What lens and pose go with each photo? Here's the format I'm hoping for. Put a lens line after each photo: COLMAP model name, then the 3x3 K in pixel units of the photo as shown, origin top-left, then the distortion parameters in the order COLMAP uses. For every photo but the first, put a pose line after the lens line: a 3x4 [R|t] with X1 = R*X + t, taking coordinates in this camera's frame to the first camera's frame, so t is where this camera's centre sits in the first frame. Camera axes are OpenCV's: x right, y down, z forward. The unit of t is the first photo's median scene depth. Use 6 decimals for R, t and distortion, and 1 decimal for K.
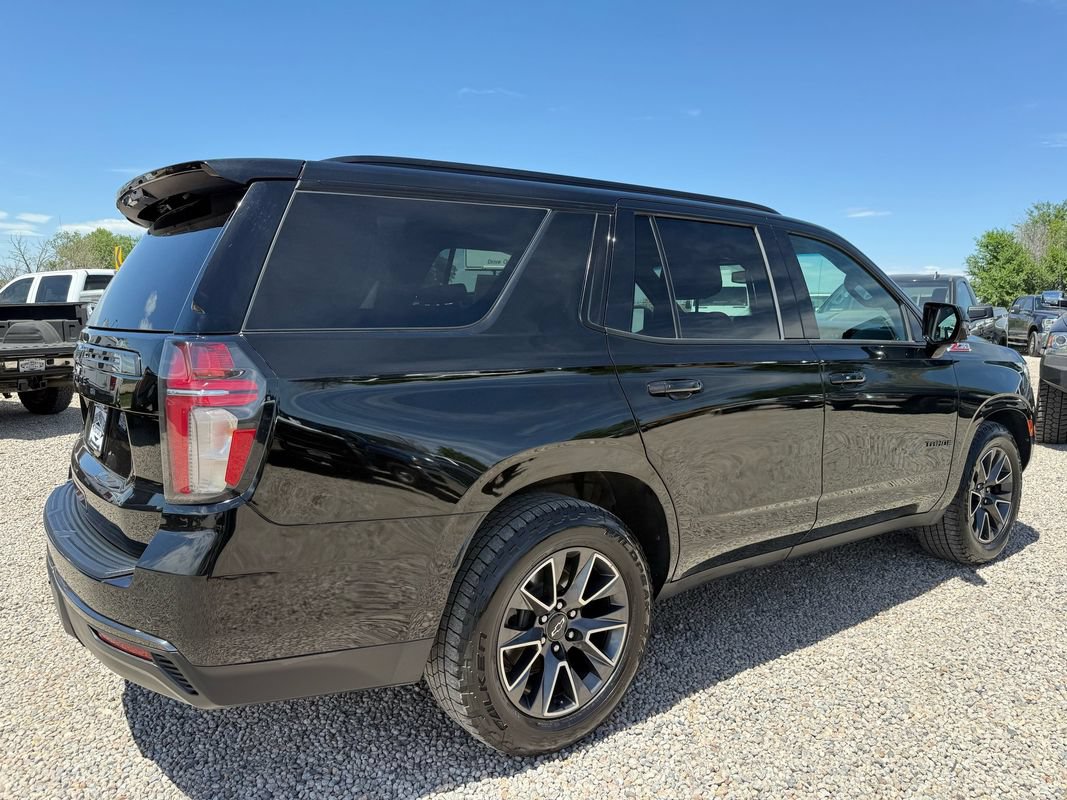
lens RADIAL K [[774.6, 0, 529.0], [0, 774.6, 398.4], [0, 0, 1]] dist [0.005081, -0.010211]
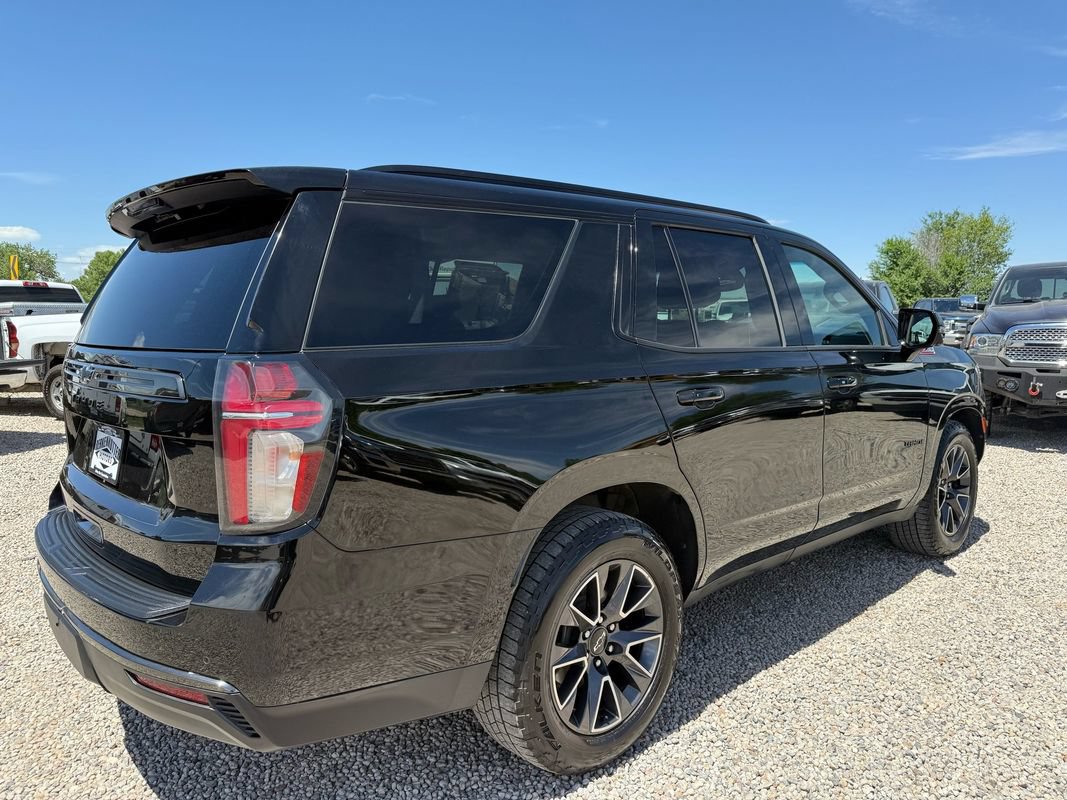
lens RADIAL K [[774.6, 0, 532.0], [0, 774.6, 399.4], [0, 0, 1]] dist [0.005081, -0.010211]
pose [[0.993687, -0.023427, 0.109719, -0.144018], [0.024275, 0.999685, -0.006406, -0.009242], [-0.109535, 0.009029, 0.993942, 0.021449]]
